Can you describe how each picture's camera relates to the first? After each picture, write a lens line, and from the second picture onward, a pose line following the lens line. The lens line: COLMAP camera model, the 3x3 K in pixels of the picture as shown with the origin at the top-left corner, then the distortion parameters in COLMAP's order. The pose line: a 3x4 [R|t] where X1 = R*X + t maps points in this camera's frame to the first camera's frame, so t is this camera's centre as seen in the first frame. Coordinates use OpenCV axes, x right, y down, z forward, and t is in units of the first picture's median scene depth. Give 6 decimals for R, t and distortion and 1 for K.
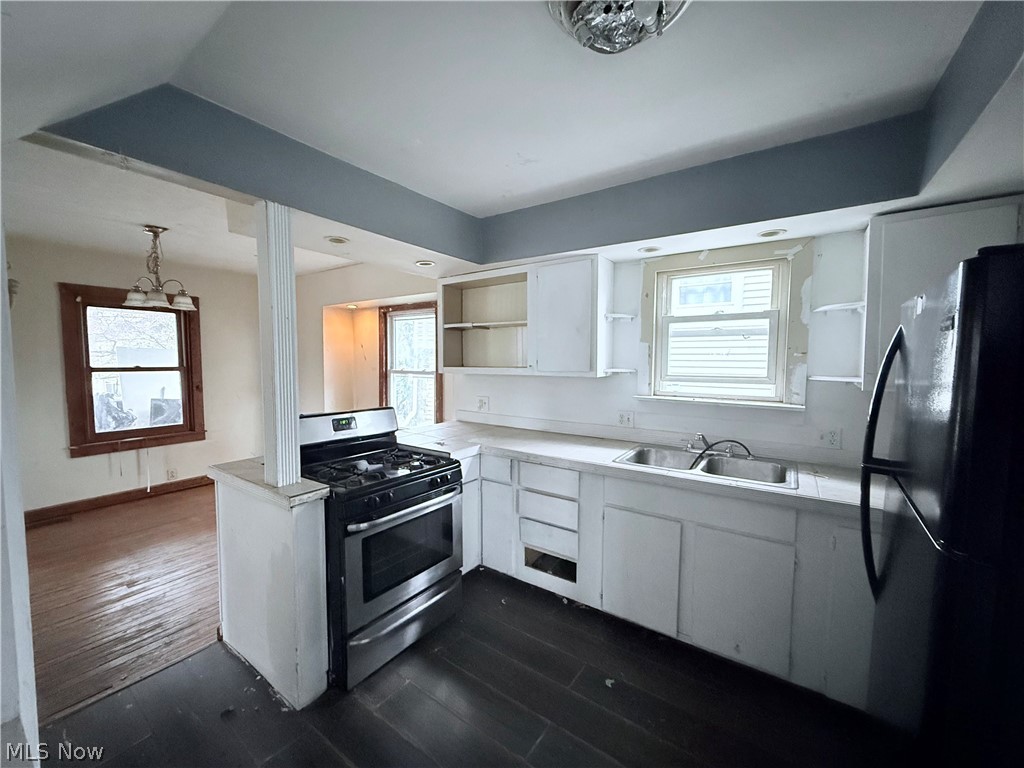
lens RADIAL K [[408.6, 0, 512.7], [0, 408.6, 386.2], [0, 0, 1]] dist [0.003373, -0.000097]
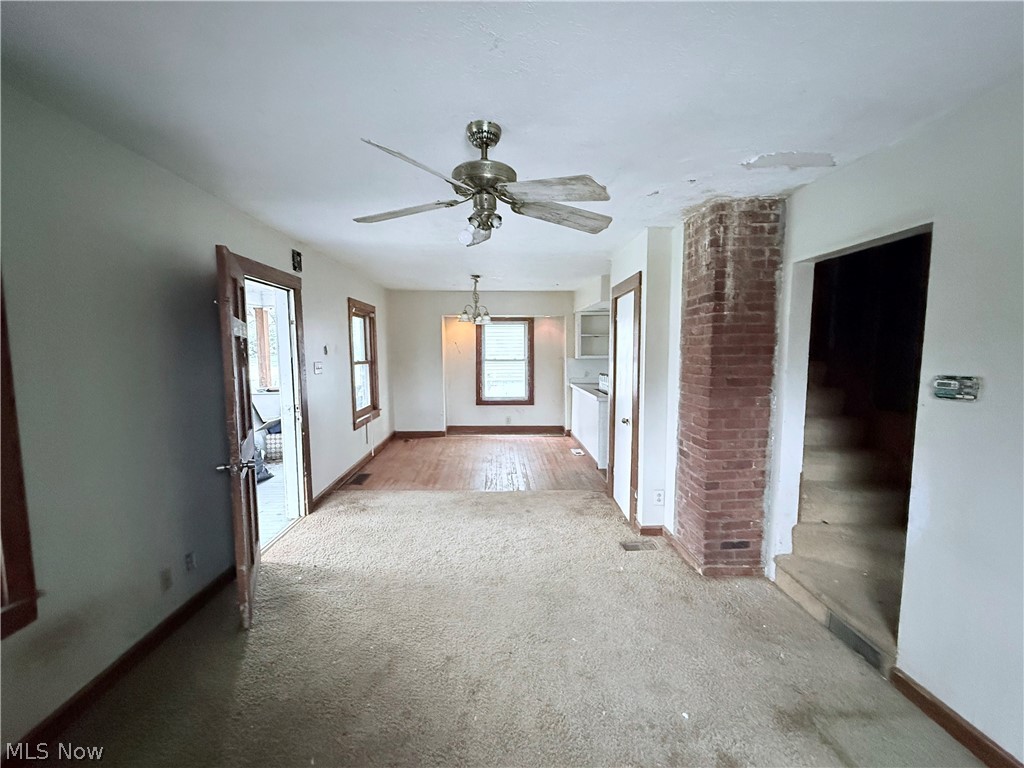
lens RADIAL K [[408.6, 0, 507.2], [0, 408.6, 389.4], [0, 0, 1]] dist [0.003373, -0.000097]
pose [[0.800170, -0.070042, 0.595670, -1.797259], [0.046638, 0.997417, 0.054632, -0.009762], [-0.597958, -0.015934, 0.801369, -0.421160]]
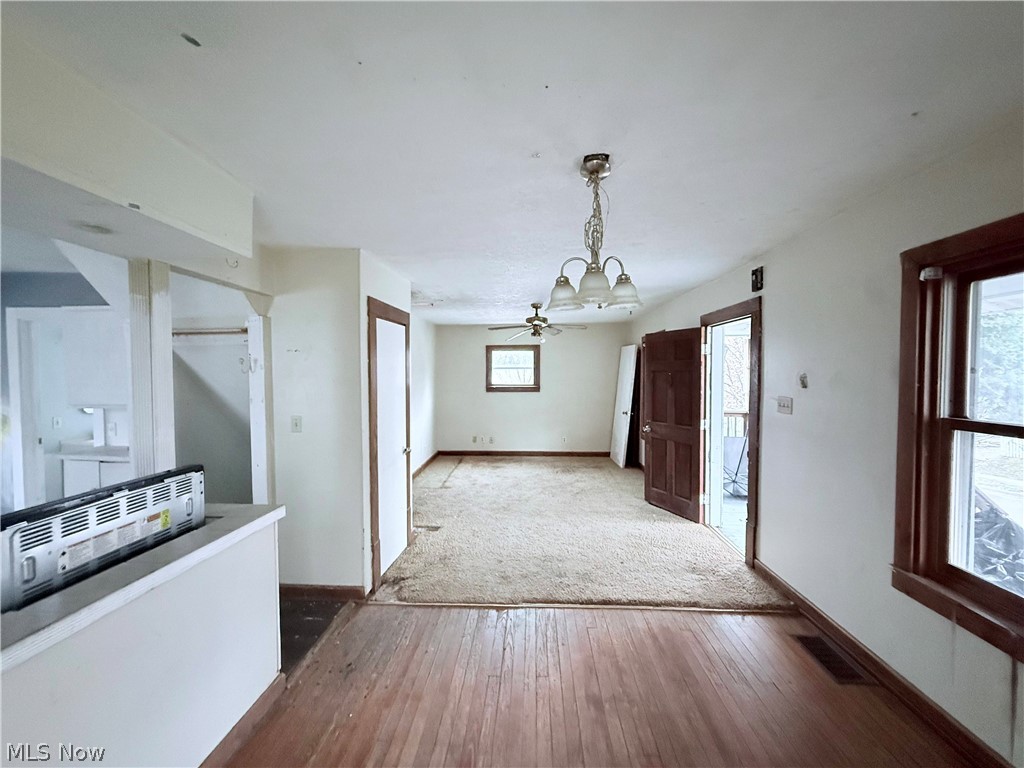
lens RADIAL K [[408.6, 0, 509.6], [0, 408.6, 389.1], [0, 0, 1]] dist [0.003373, -0.000097]
pose [[-0.845261, 0.017341, -0.534072, -0.464191], [-0.034026, 0.995698, 0.086182, -0.130952], [0.533269, 0.091018, -0.841035, 1.444056]]
